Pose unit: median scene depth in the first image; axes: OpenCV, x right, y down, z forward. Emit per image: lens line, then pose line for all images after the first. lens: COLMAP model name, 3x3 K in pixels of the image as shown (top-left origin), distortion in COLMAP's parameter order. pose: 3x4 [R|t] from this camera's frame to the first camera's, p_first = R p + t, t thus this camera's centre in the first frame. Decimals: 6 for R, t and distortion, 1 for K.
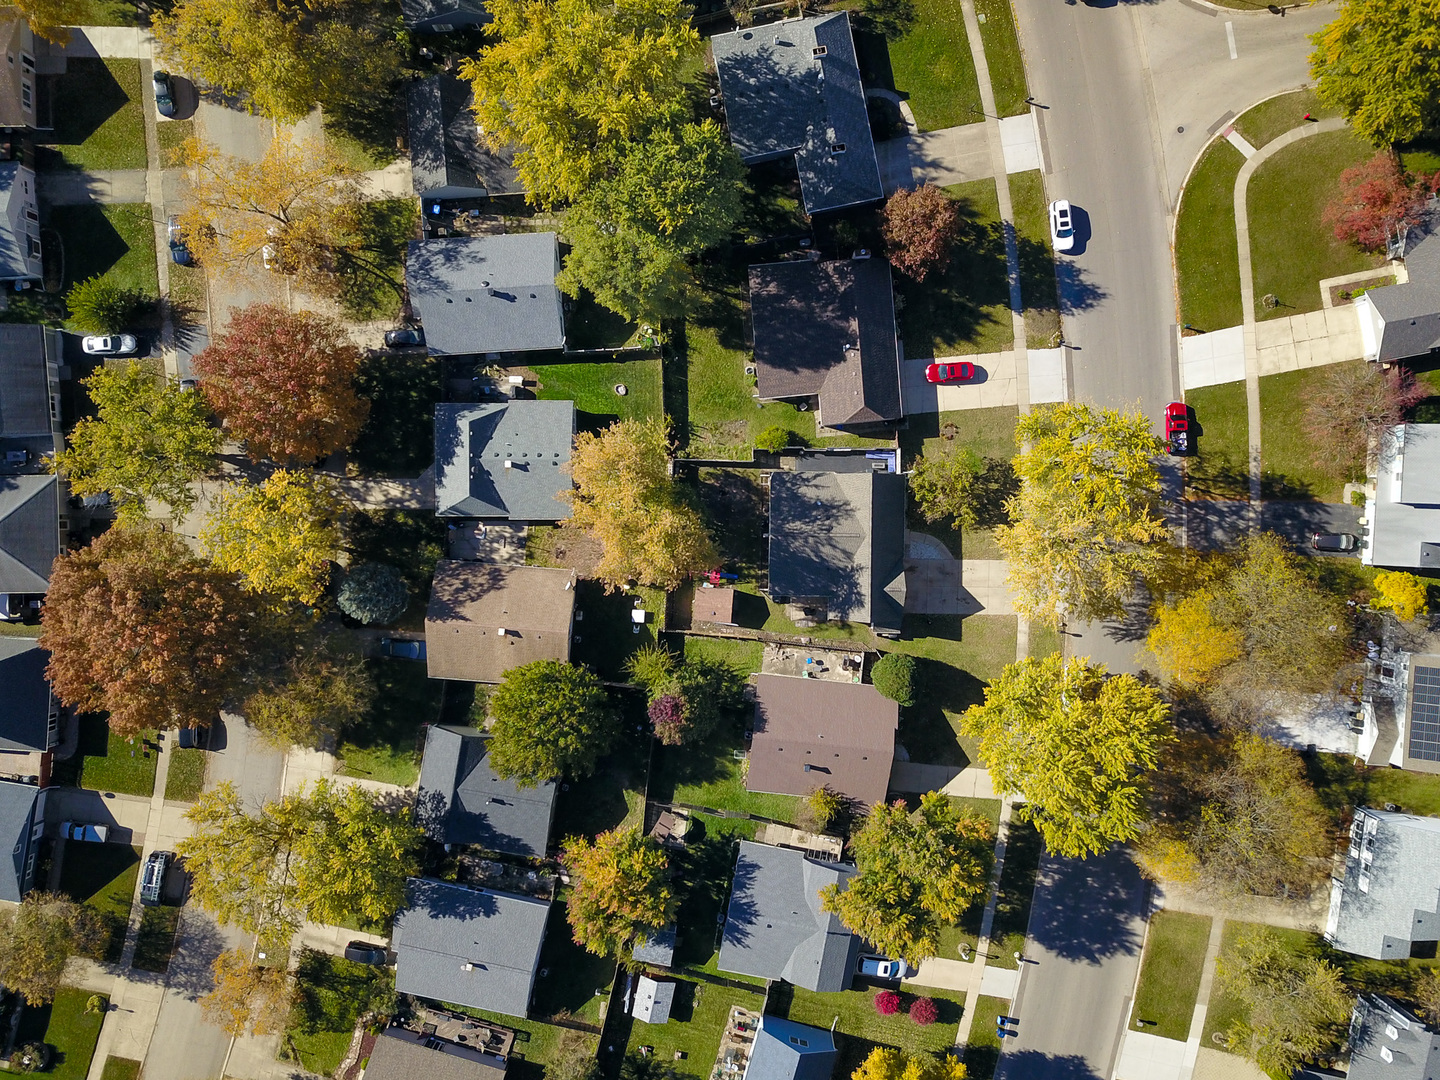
lens RADIAL K [[1157.9, 0, 720.0], [0, 1157.9, 540.0], [0, 0, 1]] dist [0.000312, 0.001202]
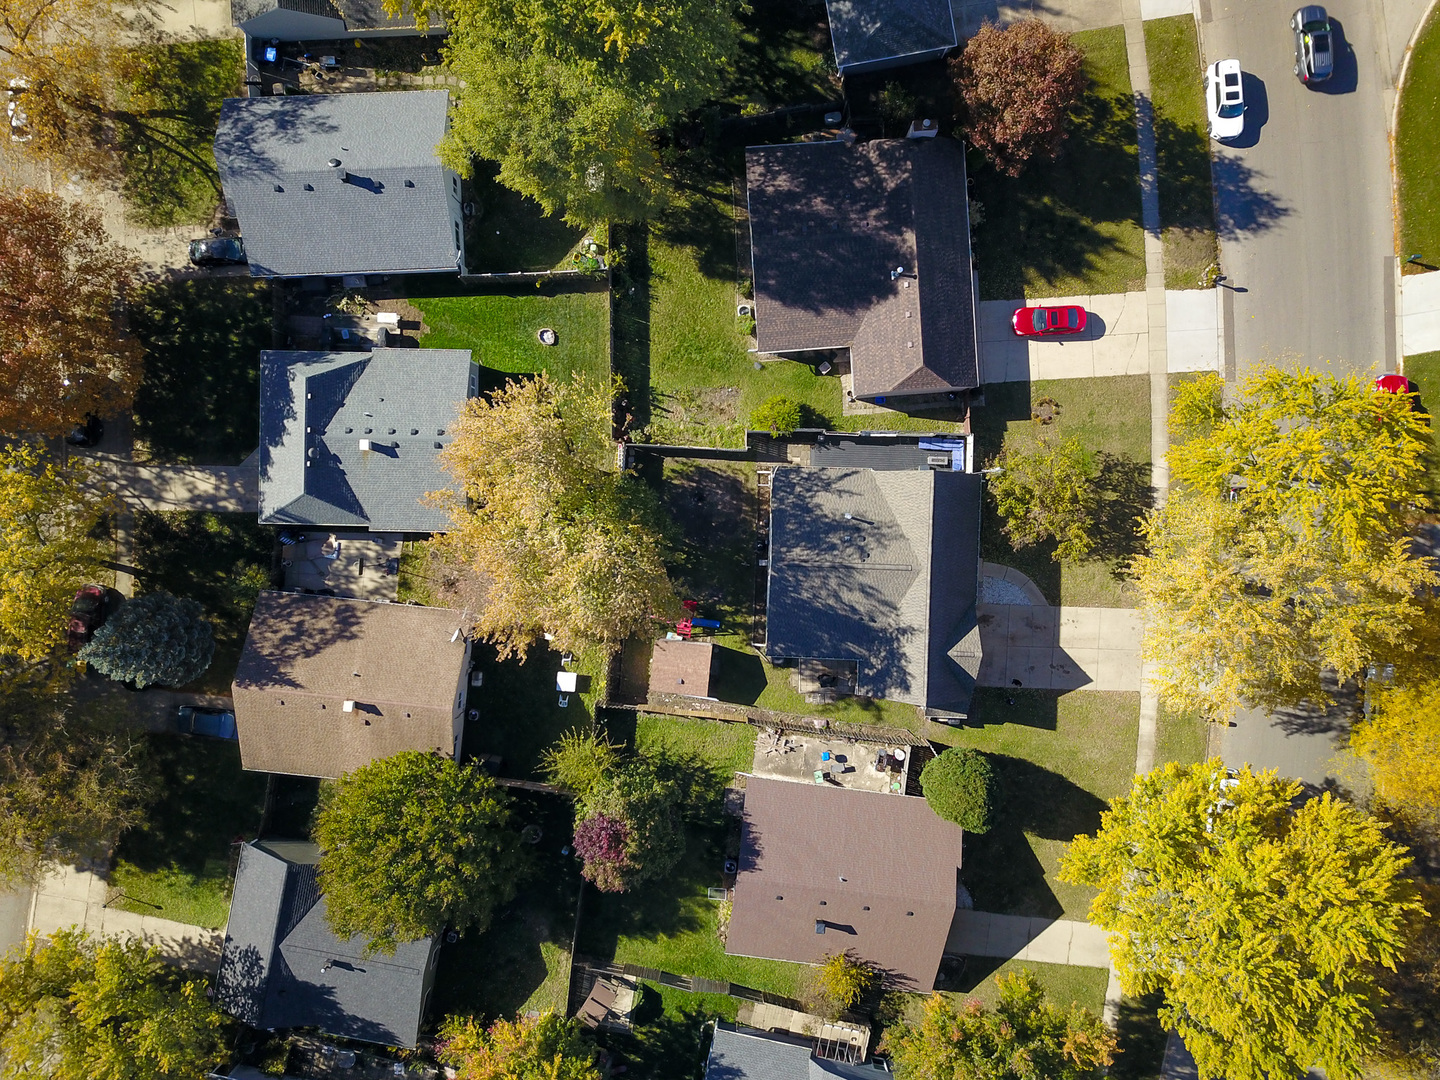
lens RADIAL K [[1095.1, 0, 681.6], [0, 1095.1, 546.2], [0, 0, 1]] dist [0.002952, 0.002757]
pose [[0.999530, 0.021819, -0.021546, 0.006349], [-0.021866, 0.999759, -0.001939, -0.011656], [0.021498, 0.002409, 0.999766, 0.381171]]
